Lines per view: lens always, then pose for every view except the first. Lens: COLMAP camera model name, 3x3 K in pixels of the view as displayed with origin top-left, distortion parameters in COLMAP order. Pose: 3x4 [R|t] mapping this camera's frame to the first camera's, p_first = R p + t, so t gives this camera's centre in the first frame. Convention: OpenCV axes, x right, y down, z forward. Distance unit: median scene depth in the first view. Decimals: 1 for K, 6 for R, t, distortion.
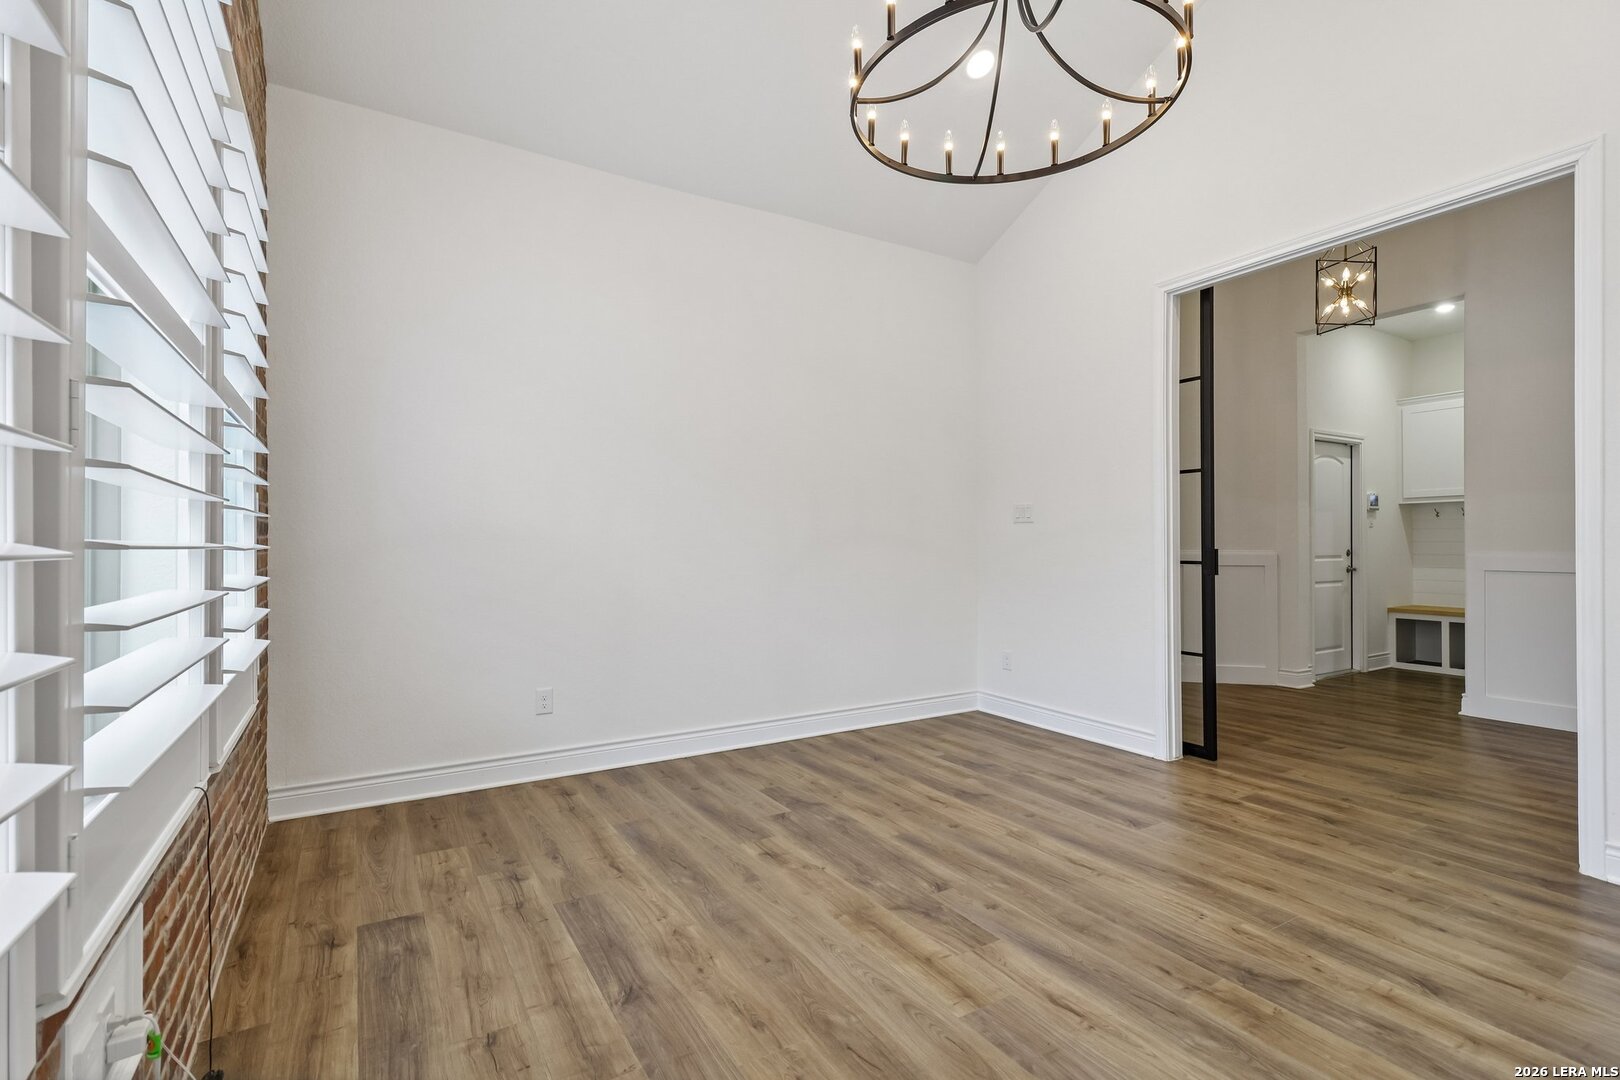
lens RADIAL K [[753.3, 0, 809.5], [0, 753.3, 541.1], [0, 0, 1]] dist [0.004653, -0.001147]
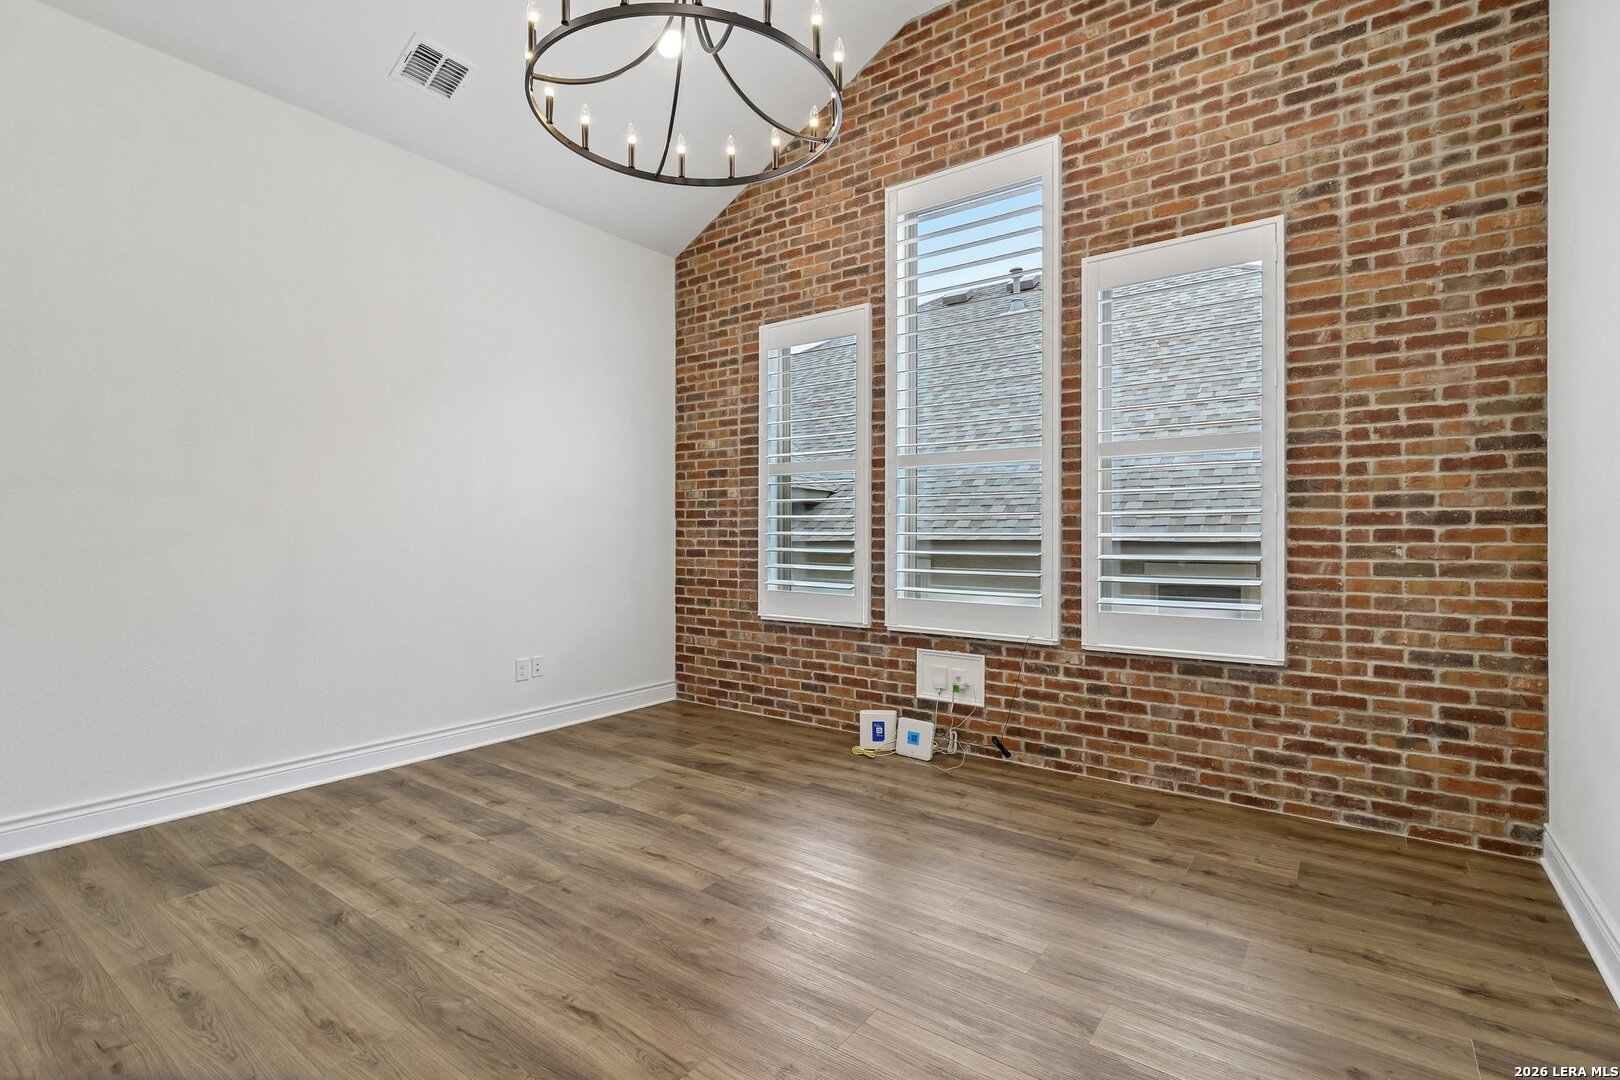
lens RADIAL K [[753.3, 0, 811.5], [0, 753.3, 538.4], [0, 0, 1]] dist [0.004653, -0.001147]
pose [[-0.923413, 0.001395, -0.383805, 0.520017], [0.001807, 0.999998, -0.000713, 0.009044], [0.383803, -0.001352, -0.923414, 2.061306]]
